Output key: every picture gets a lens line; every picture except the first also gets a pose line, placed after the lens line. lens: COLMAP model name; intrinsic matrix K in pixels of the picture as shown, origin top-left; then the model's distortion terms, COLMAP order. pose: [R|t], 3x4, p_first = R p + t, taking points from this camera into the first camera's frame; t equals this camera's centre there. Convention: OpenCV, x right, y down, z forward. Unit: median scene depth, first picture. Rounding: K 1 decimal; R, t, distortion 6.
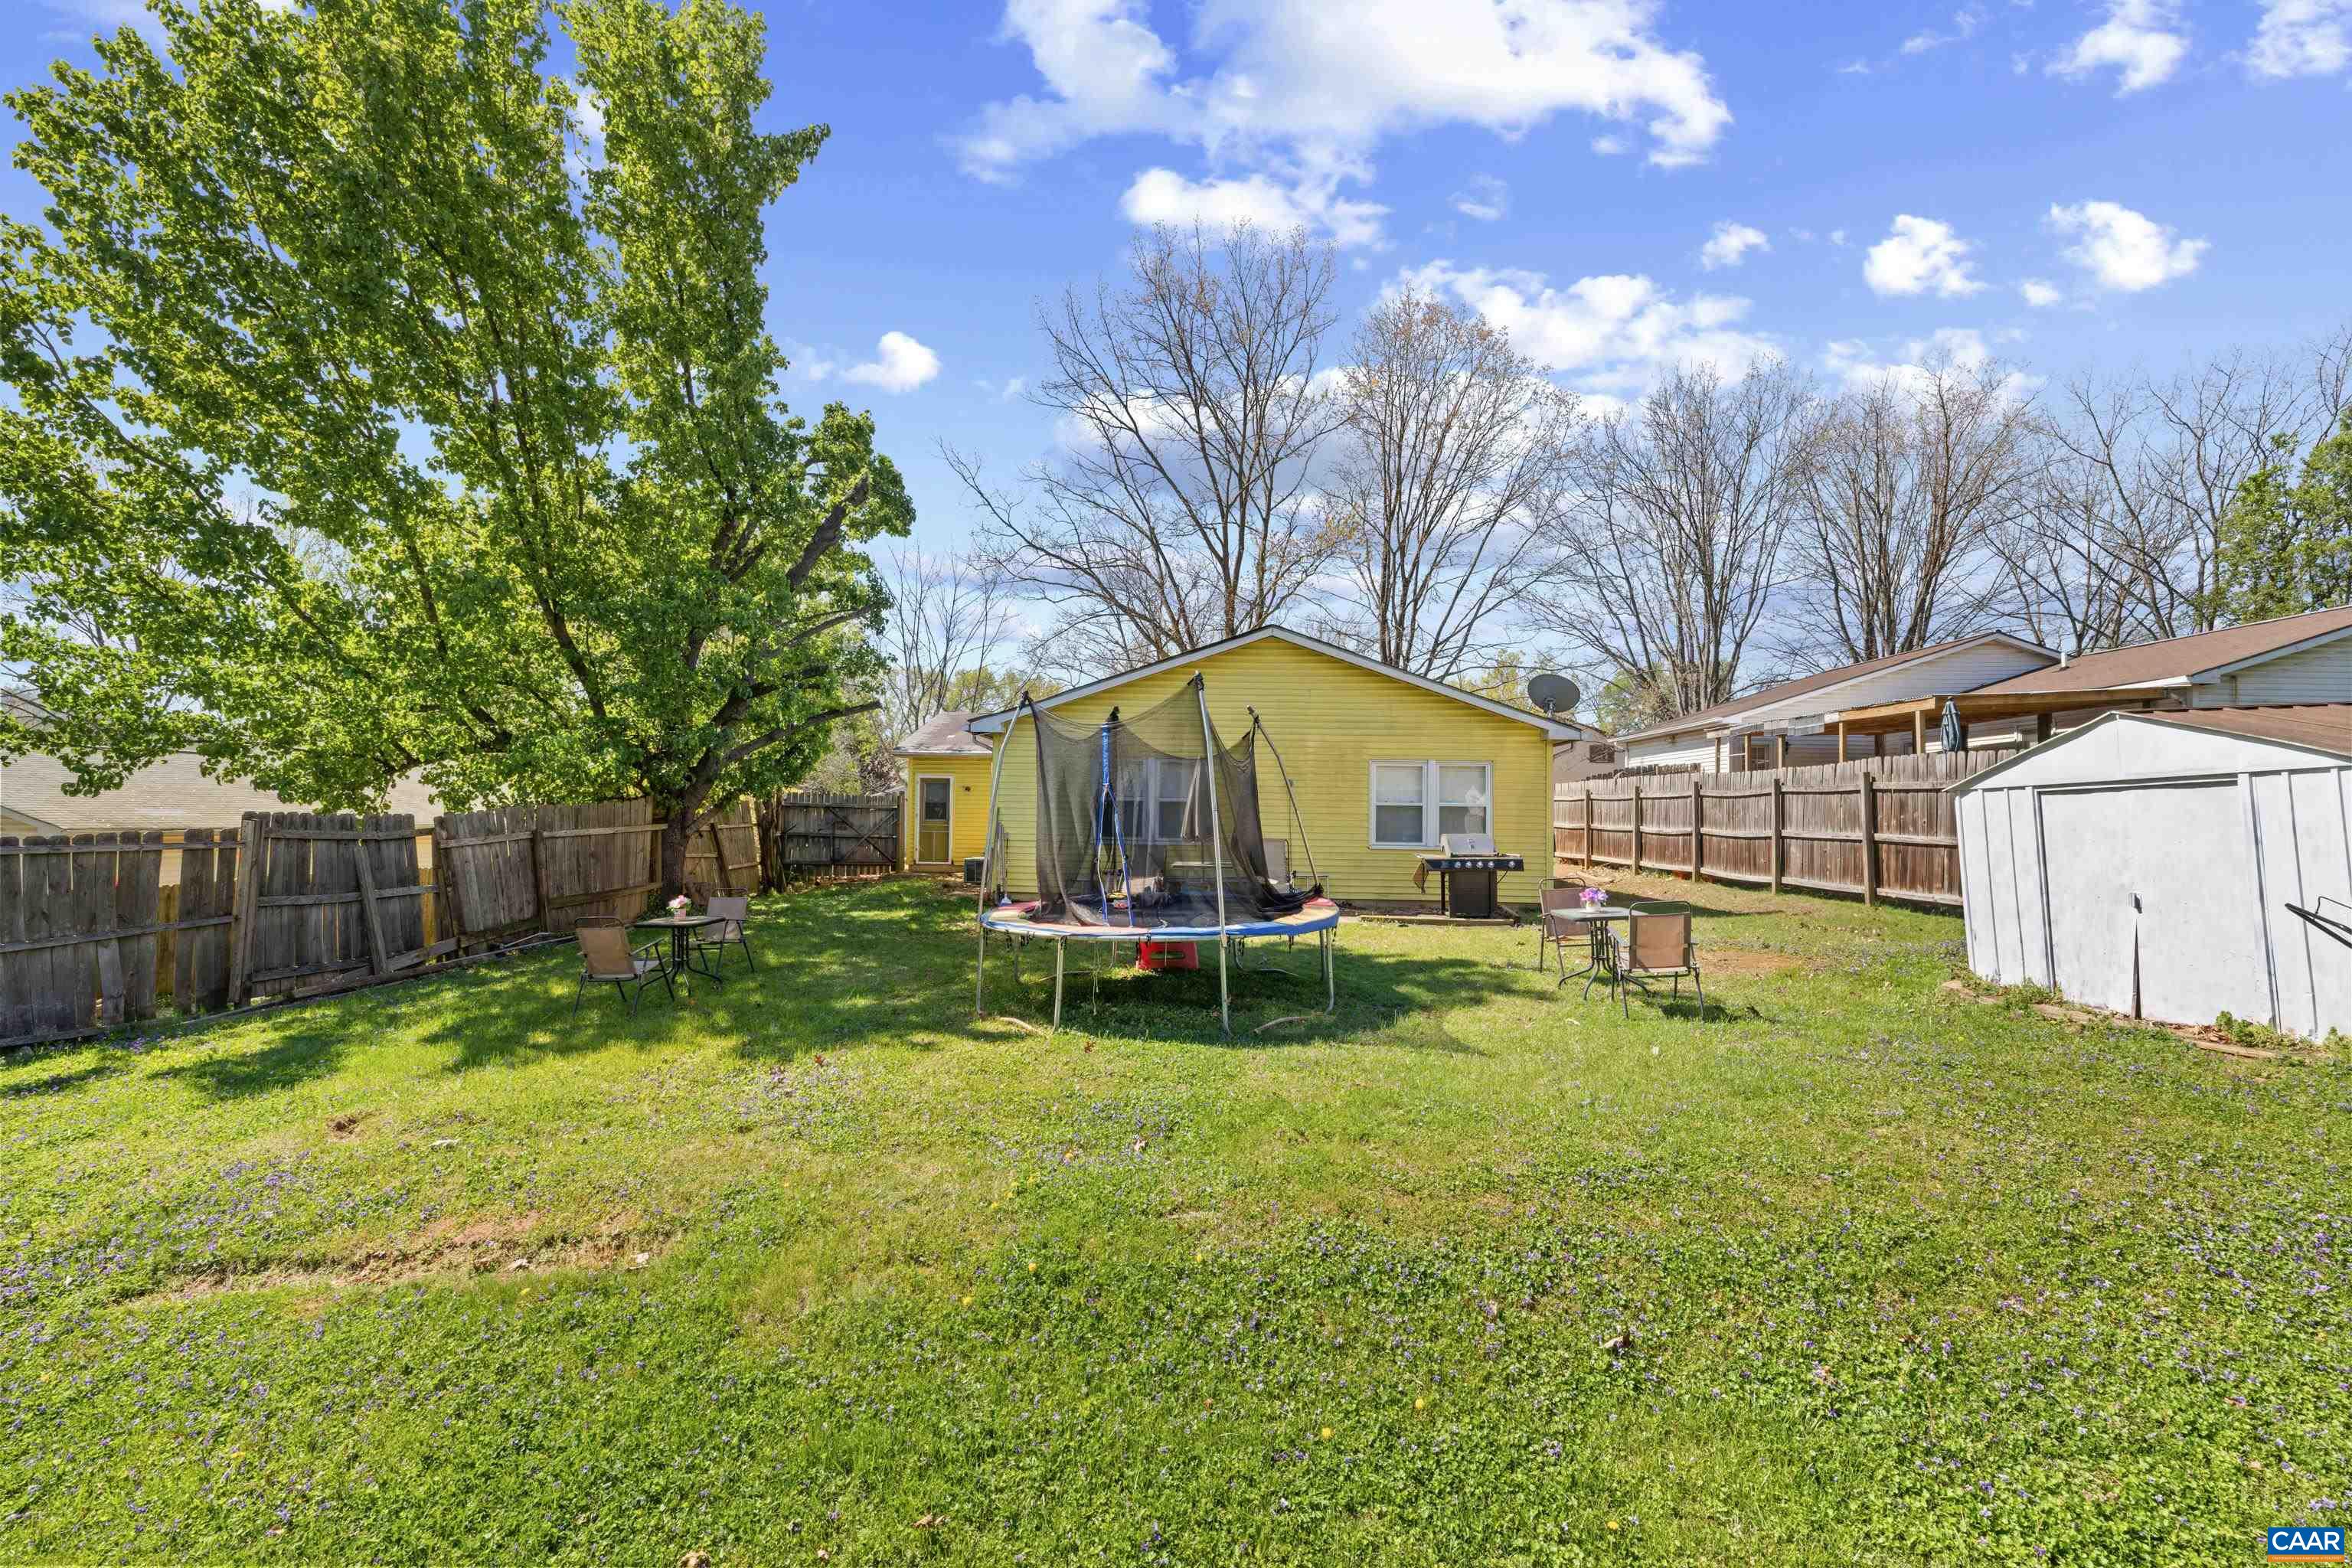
lens RADIAL K [[992.8, 0, 1175.6], [0, 992.8, 777.1], [0, 0, 1]] dist [0.001426, 0.000549]
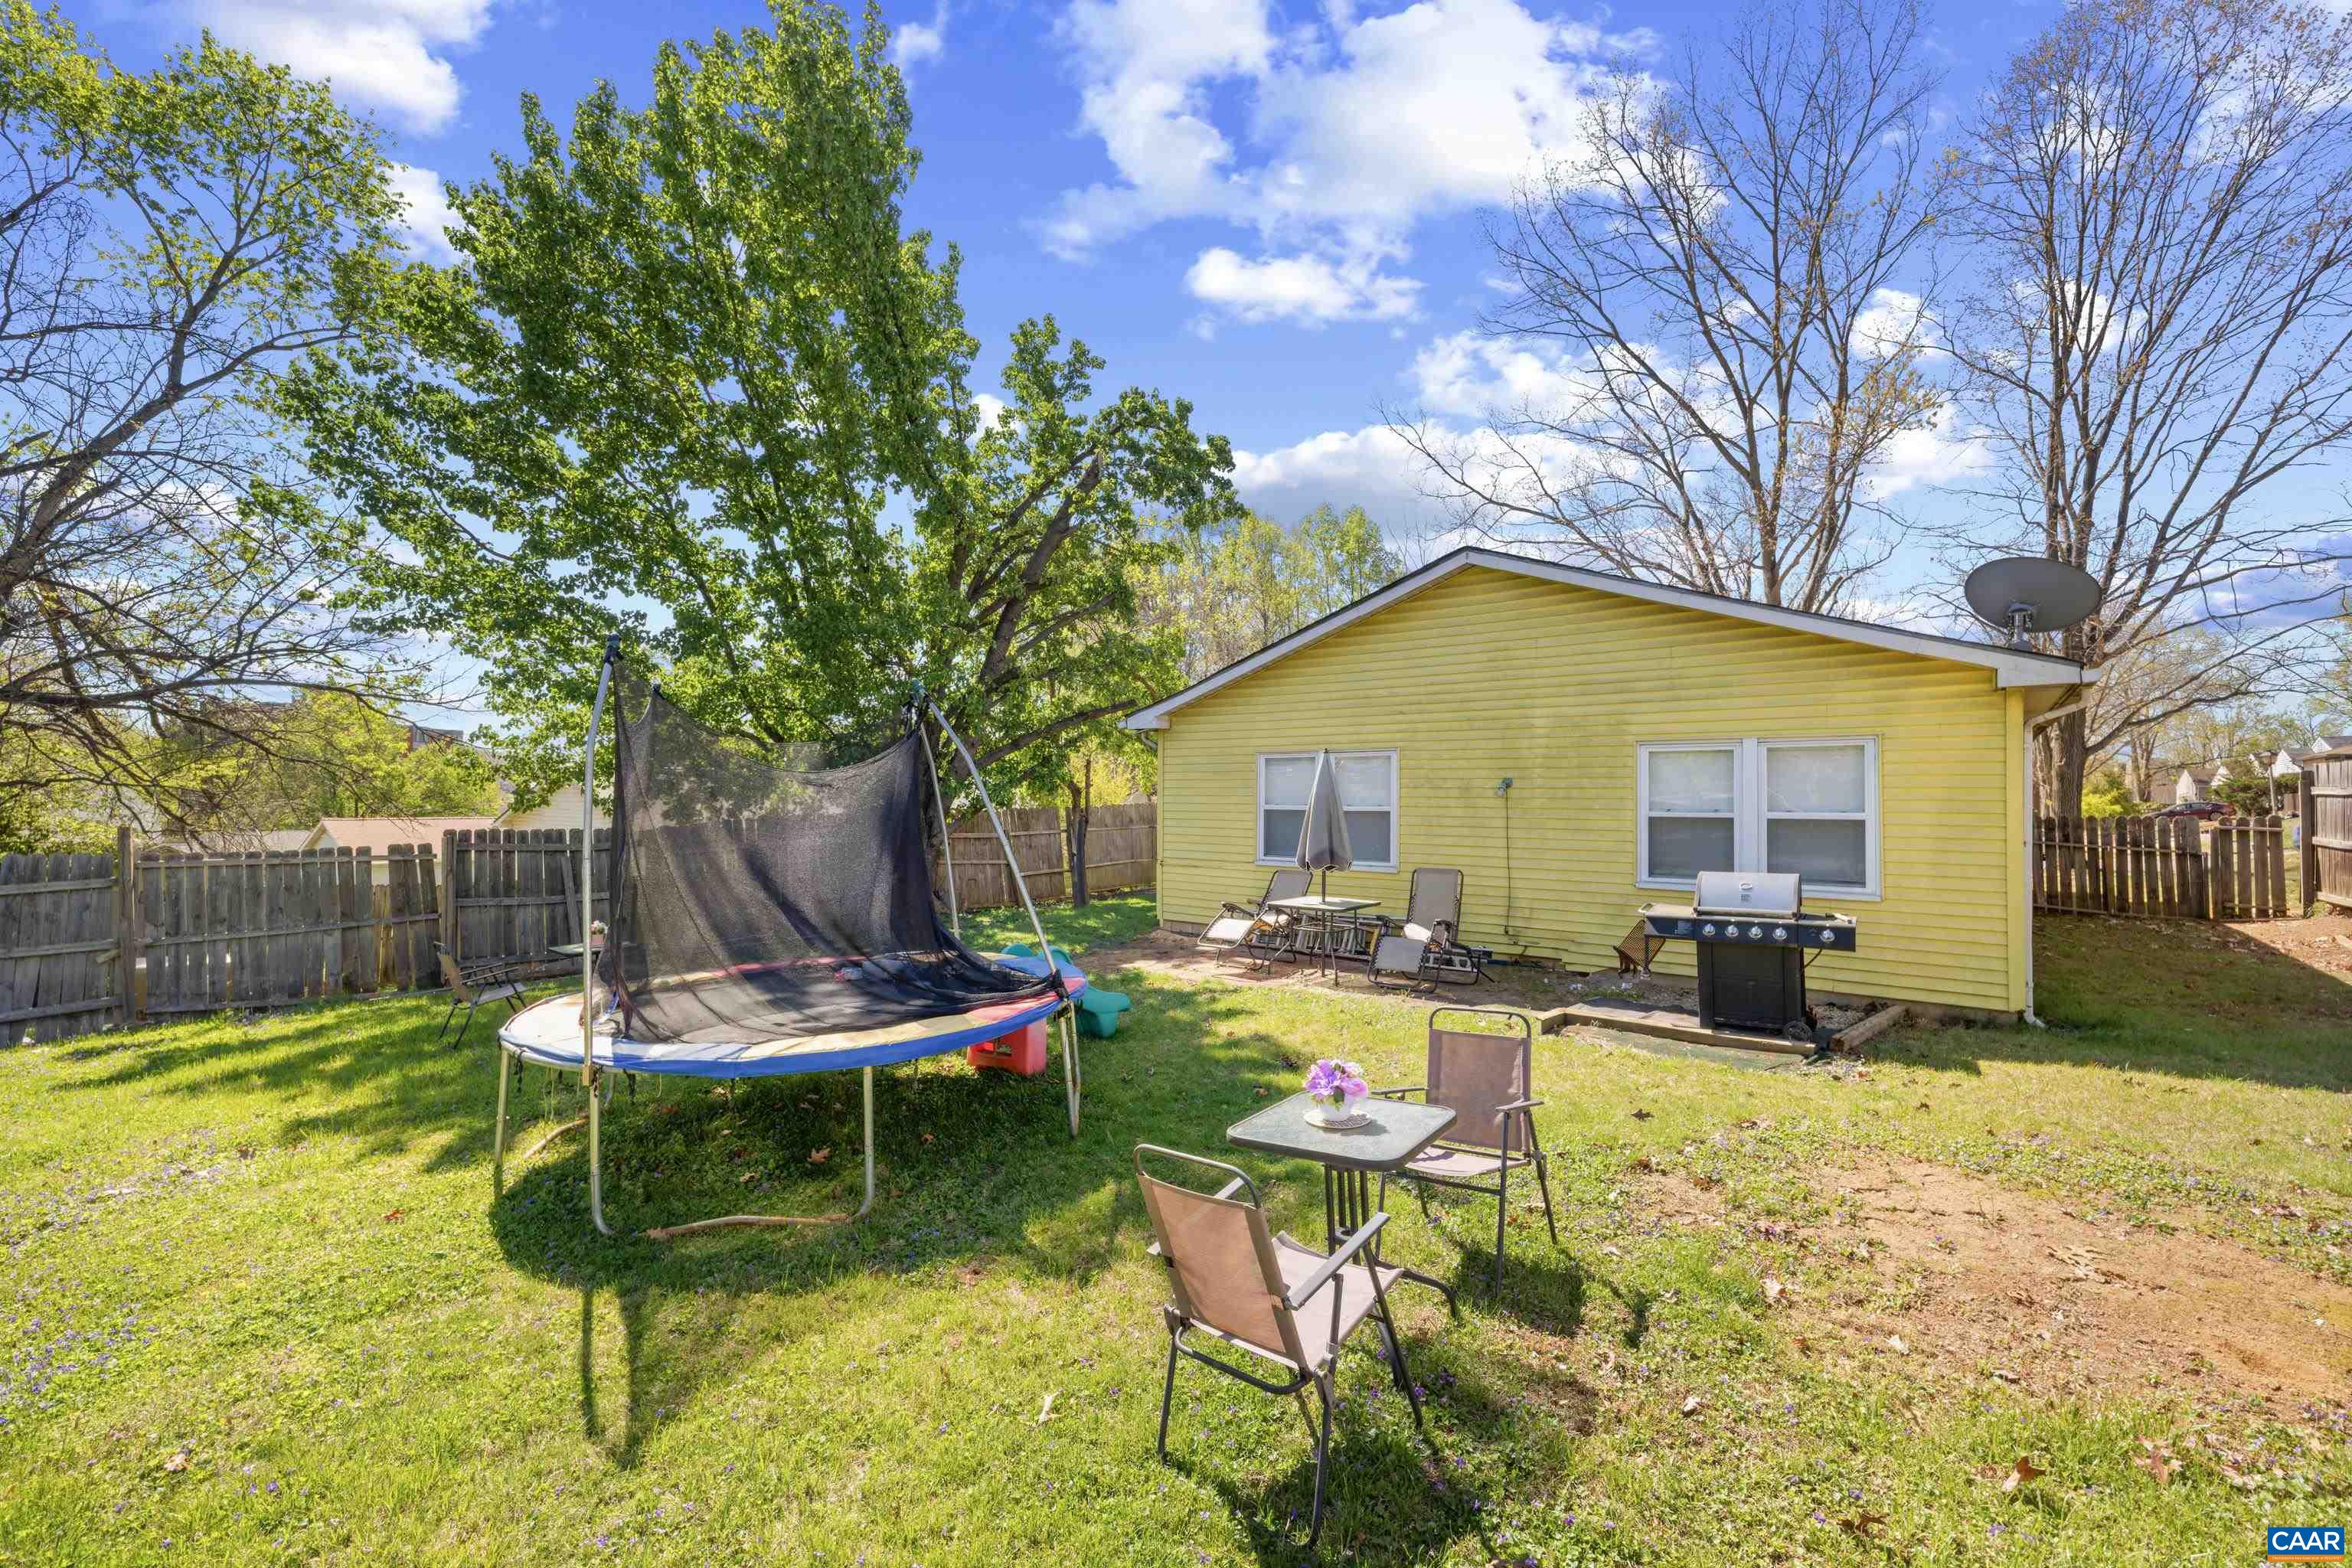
lens RADIAL K [[992.8, 0, 1175.6], [0, 992.8, 777.1], [0, 0, 1]] dist [0.001426, 0.000549]
pose [[0.804092, -0.022301, -0.594086, 0.376050], [0.026718, 0.999642, -0.001363, -0.003641], [0.593904, -0.014777, 0.804400, 0.383285]]
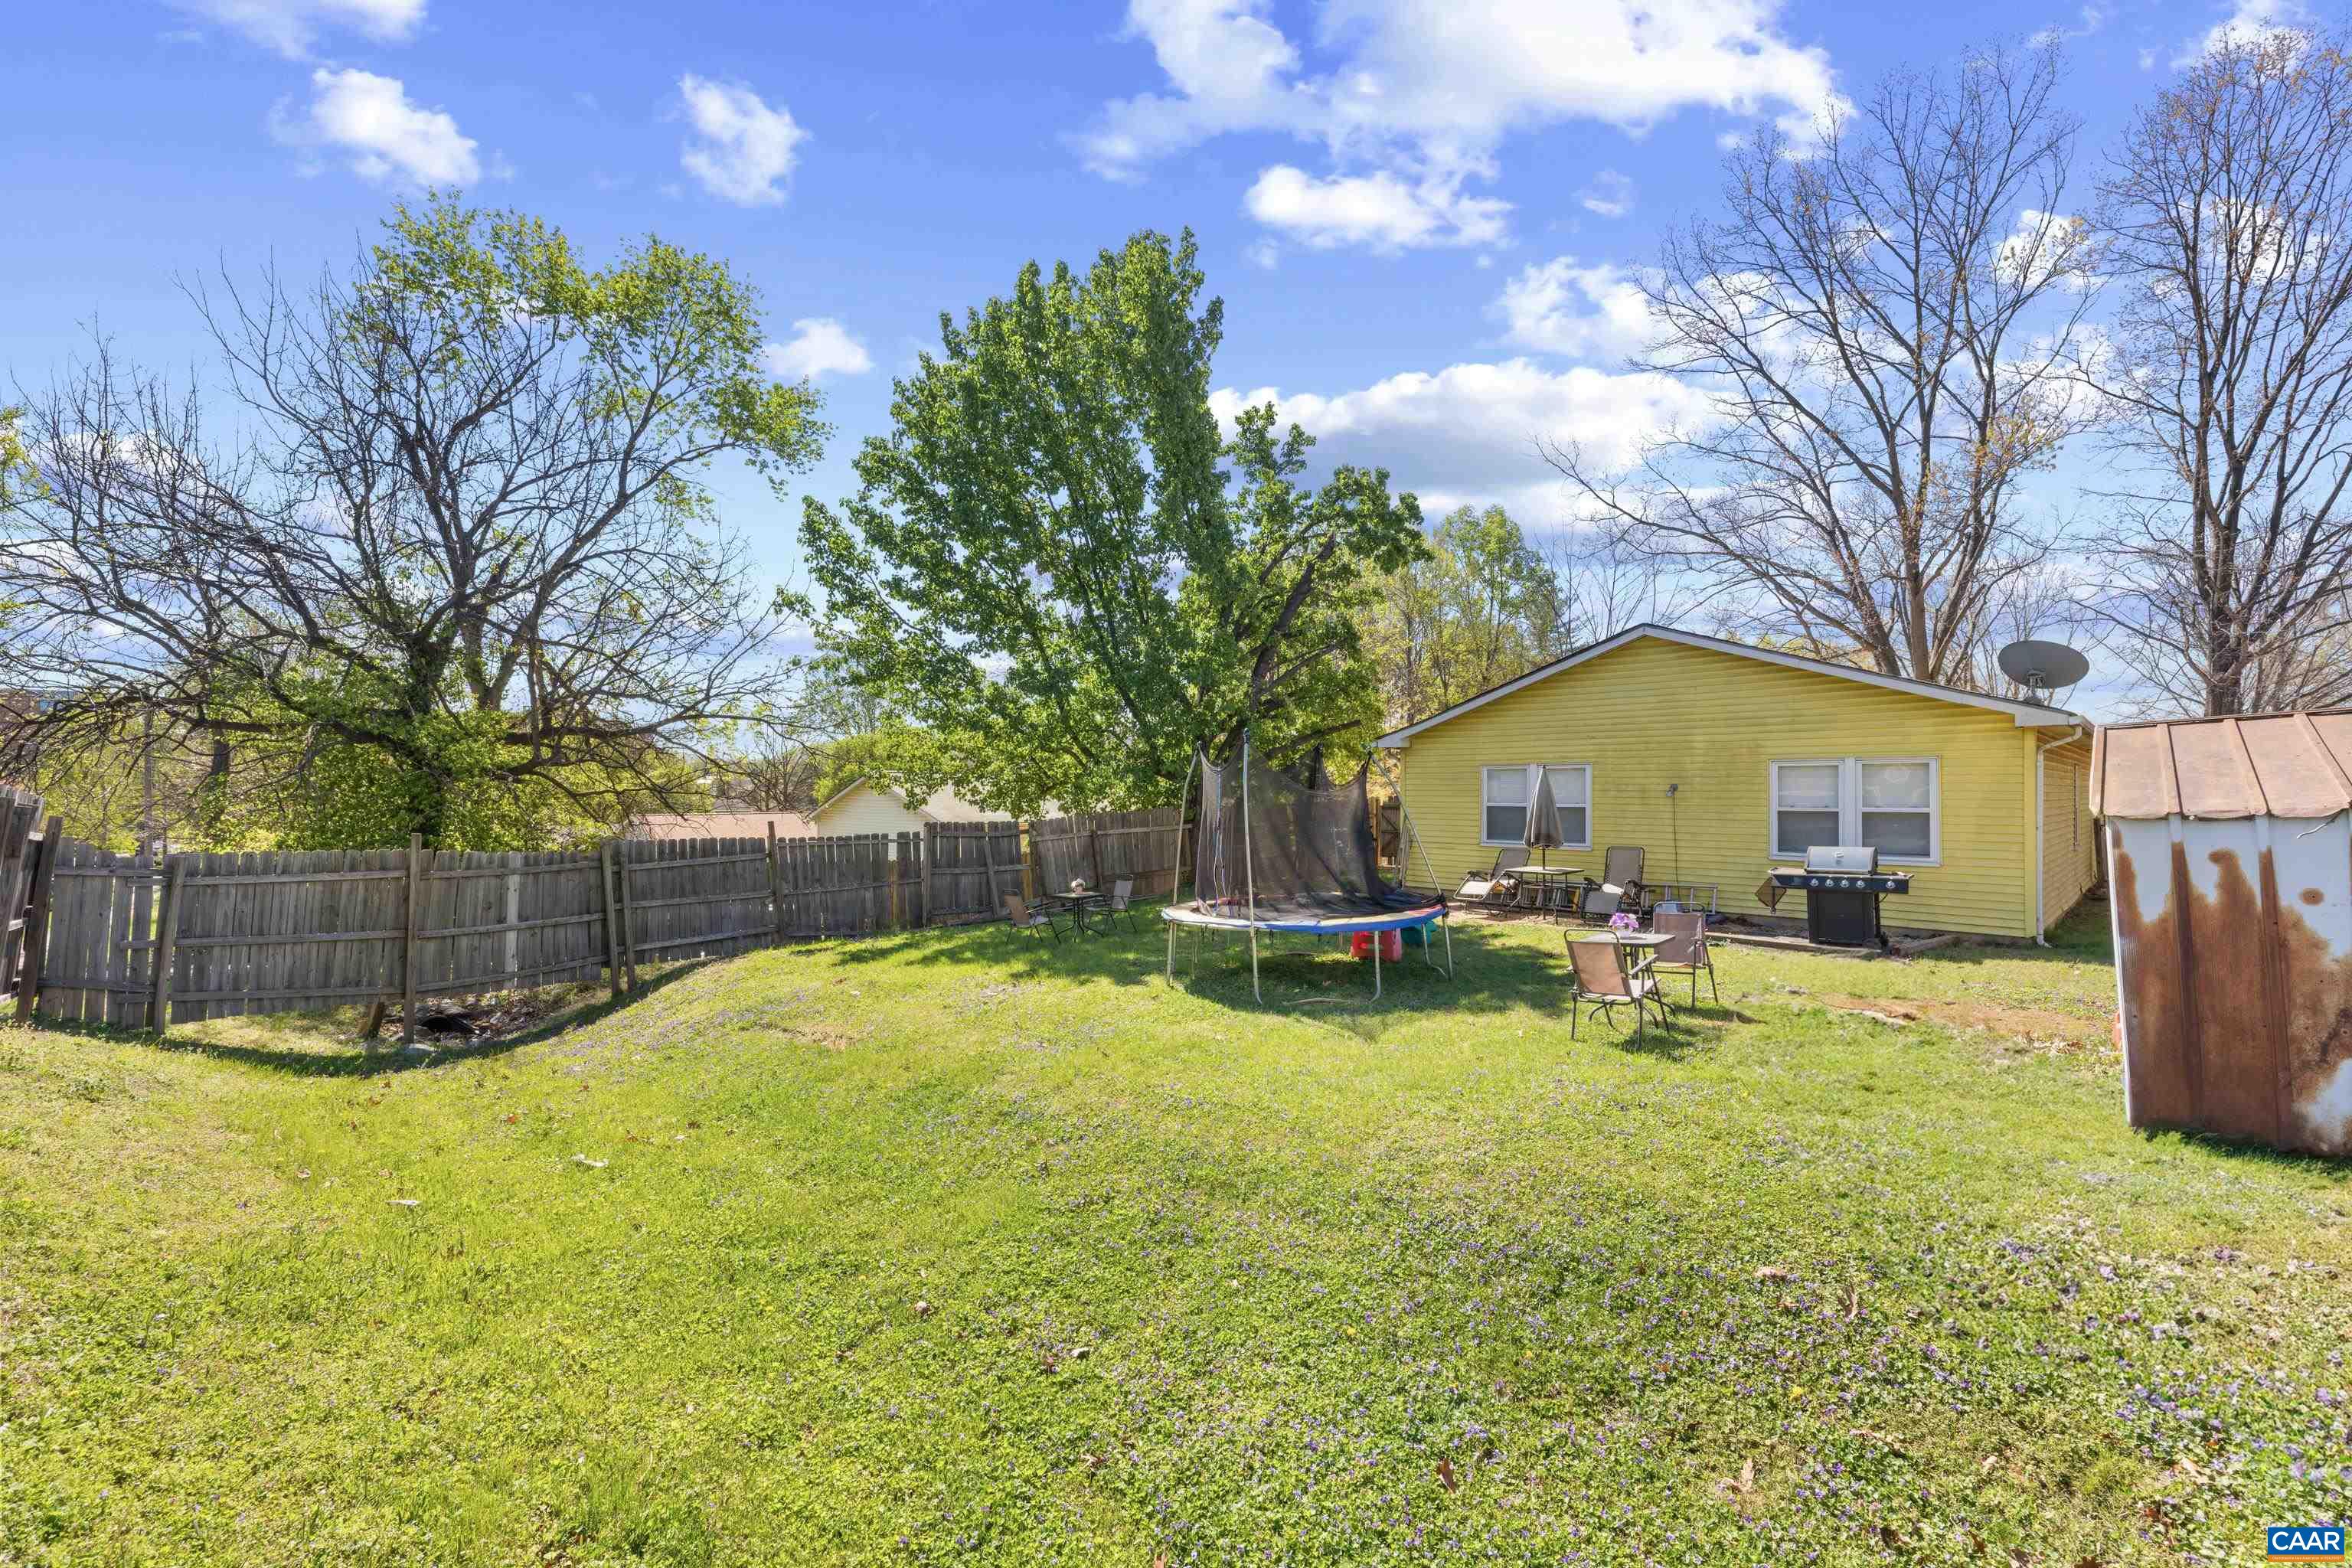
lens RADIAL K [[1004.9, 0, 1164.4], [0, 1004.9, 778.8], [0, 0, 1]] dist [0.001655, -0.000052]
pose [[0.724119, -0.022055, -0.689322, 0.483271], [0.036024, 0.999334, 0.005868, -0.029193], [0.688734, -0.029081, 0.724431, -0.035843]]
